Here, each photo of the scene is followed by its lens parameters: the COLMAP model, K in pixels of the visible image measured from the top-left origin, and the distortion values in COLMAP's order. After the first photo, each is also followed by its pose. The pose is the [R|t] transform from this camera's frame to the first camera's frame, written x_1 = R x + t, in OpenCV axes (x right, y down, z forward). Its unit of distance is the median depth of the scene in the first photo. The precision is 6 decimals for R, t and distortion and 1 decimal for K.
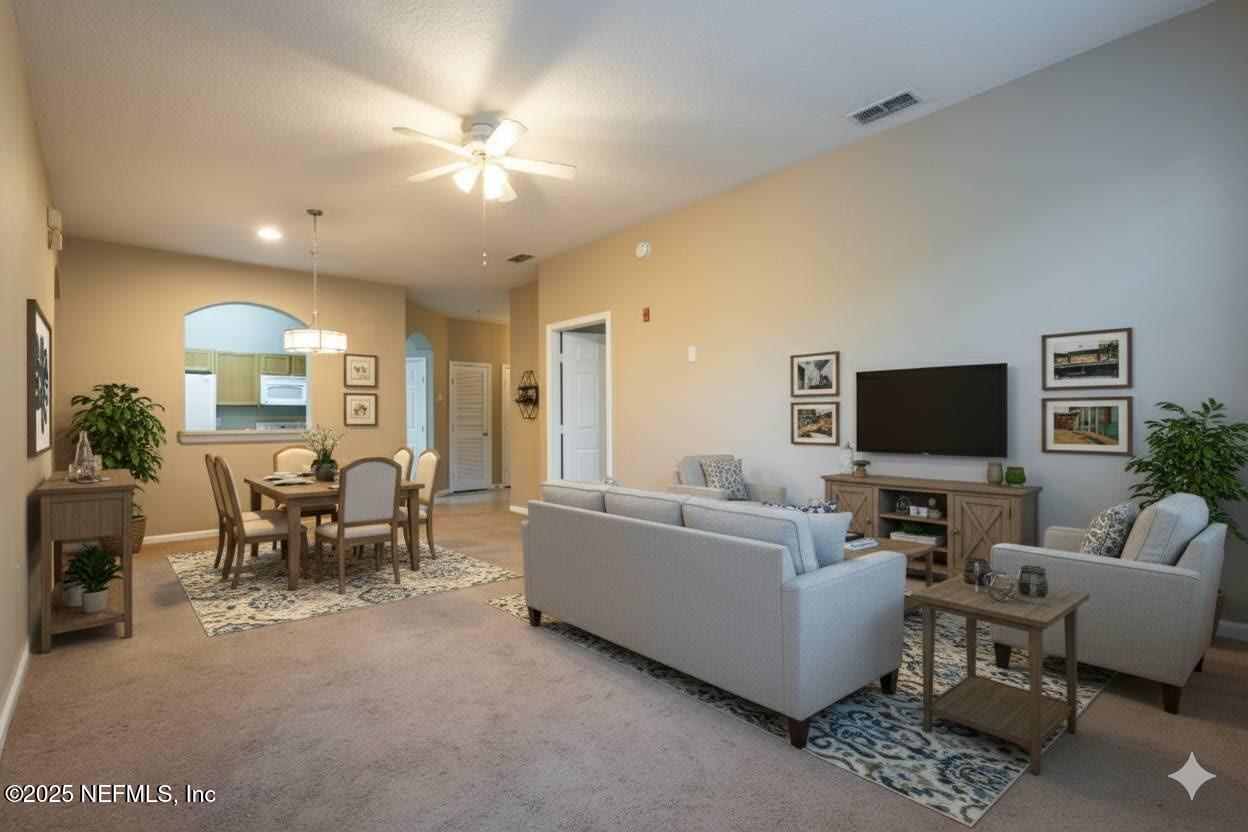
lens RADIAL K [[575.8, 0, 622.7], [0, 575.8, 421.2], [0, 0, 1]] dist [0.002827, 0.000920]
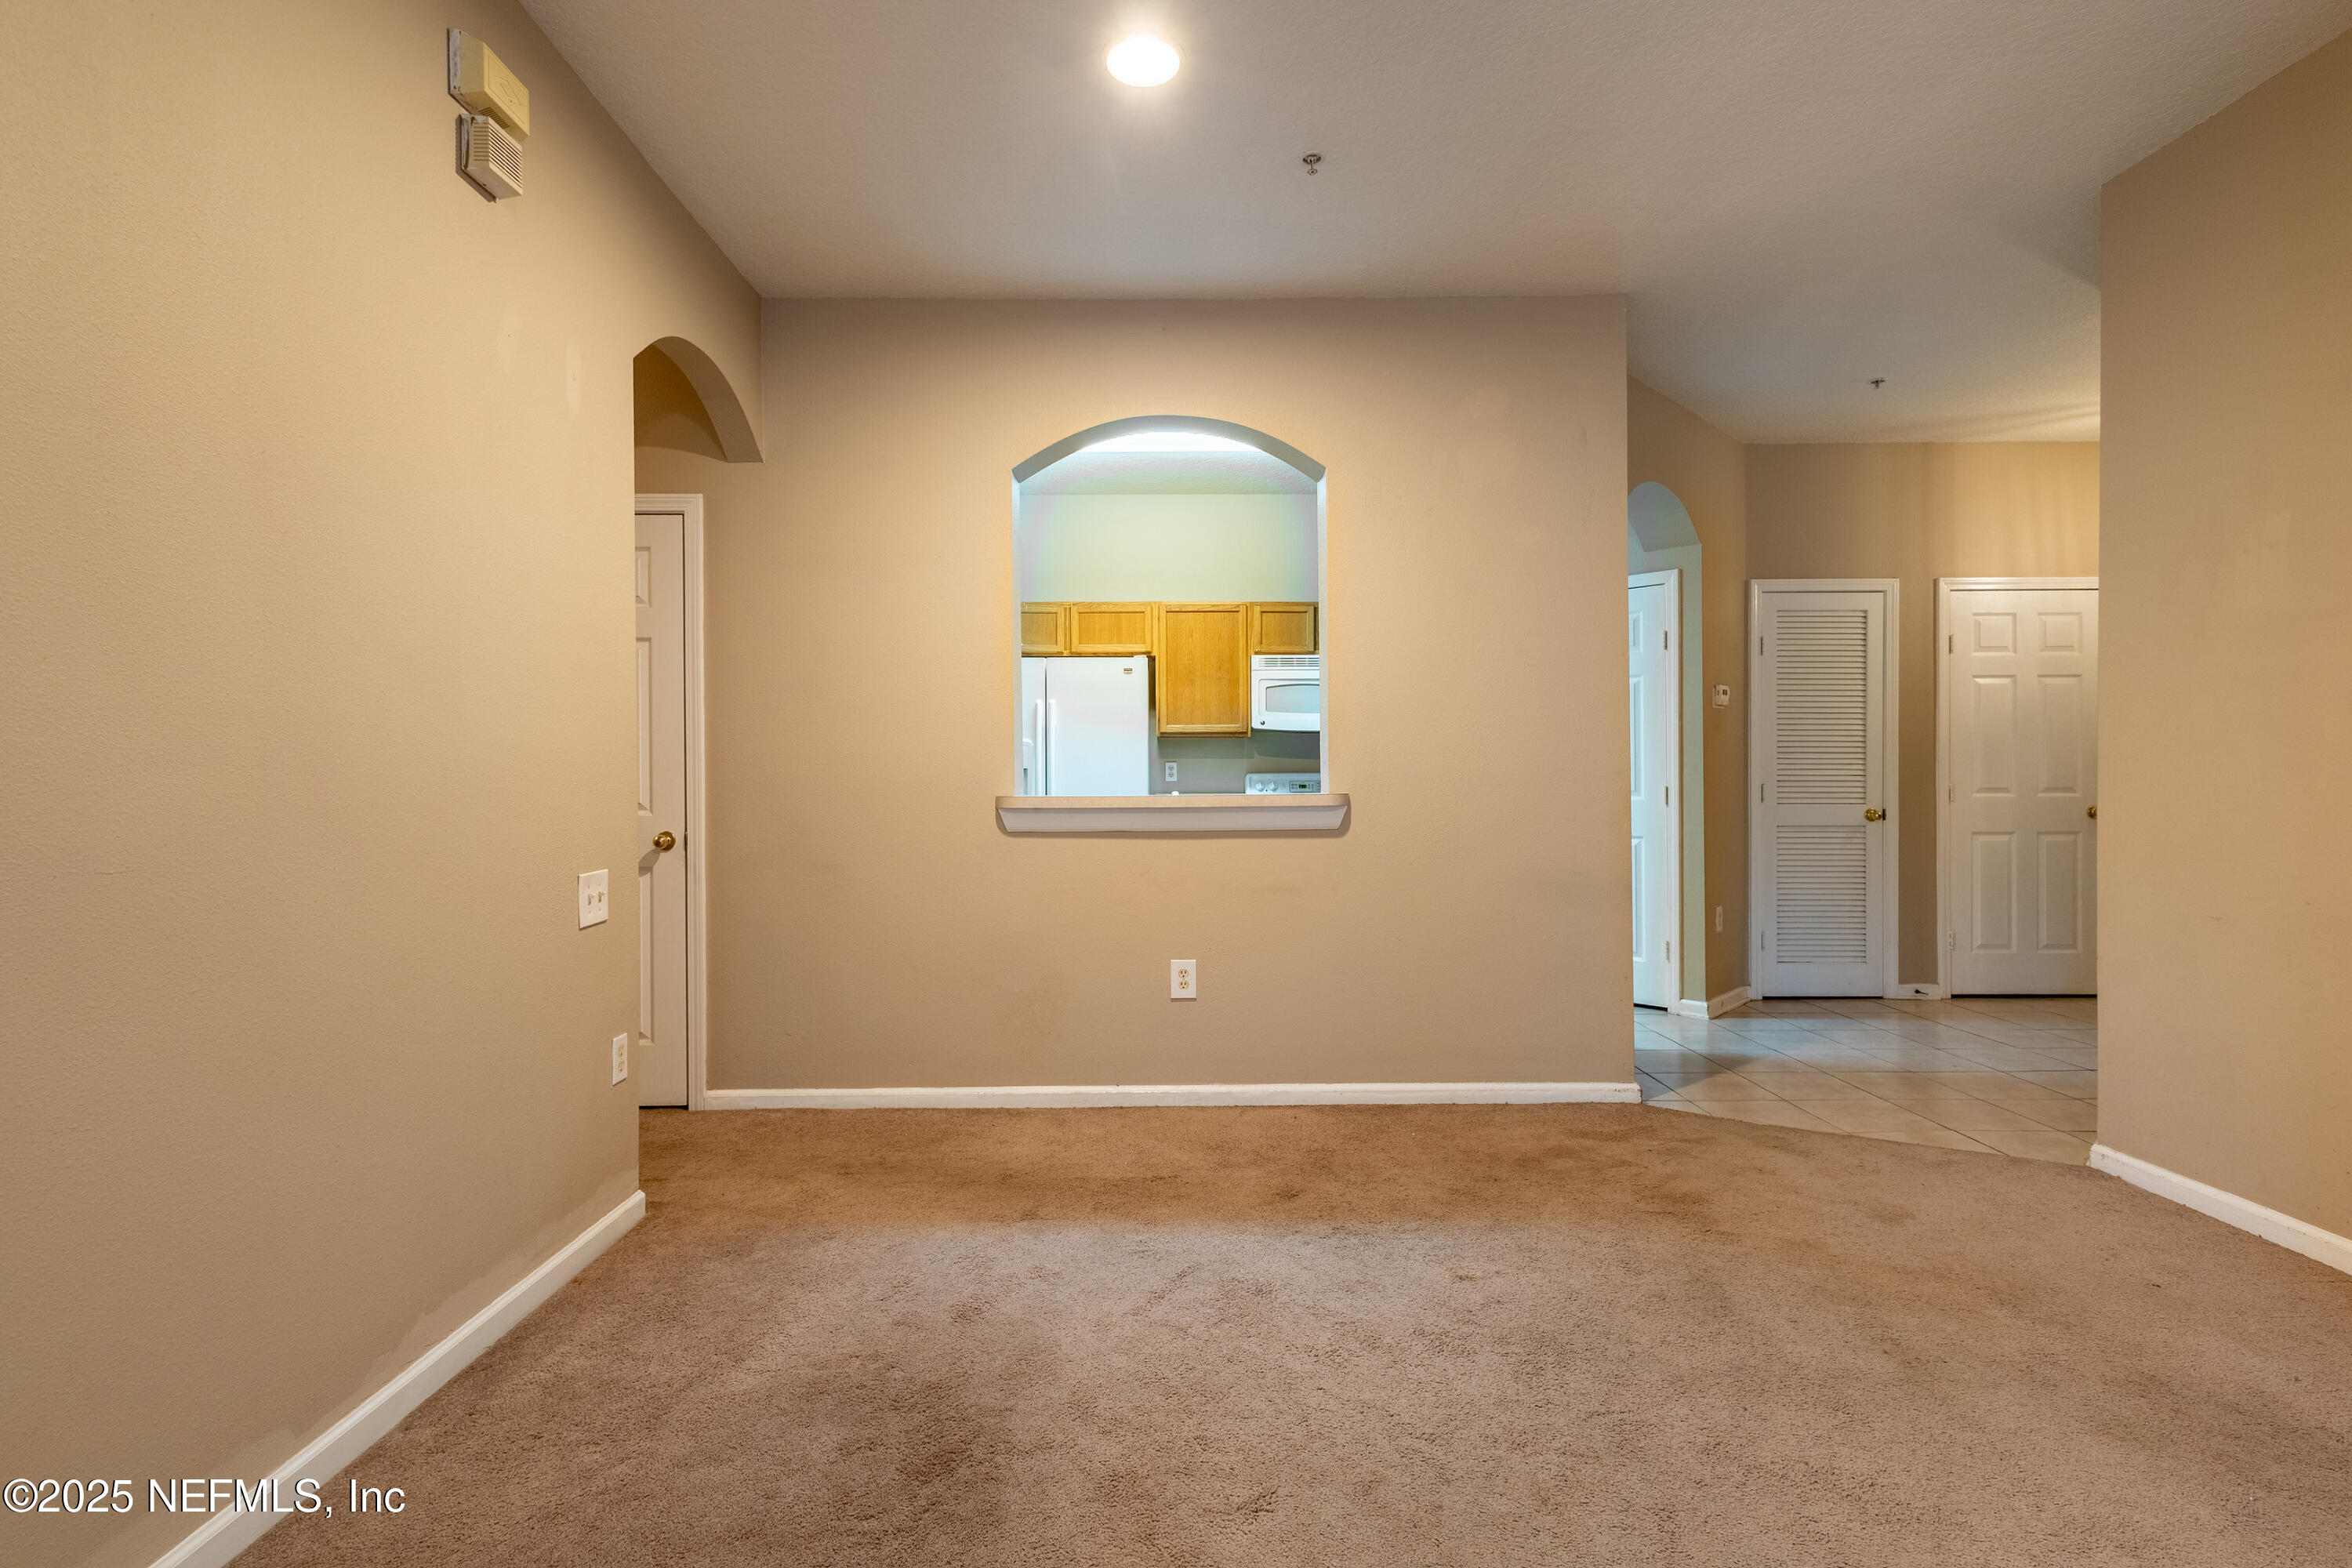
lens RADIAL K [[1085.1, 0, 1184.7], [0, 1085.1, 779.1], [0, 0, 1]] dist [0.002827, 0.000920]
pose [[0.757213, 0.003801, -0.653157, -0.164549], [-0.000962, 0.999988, 0.004704, 0.001673], [0.653167, -0.002934, 0.757208, 0.388695]]
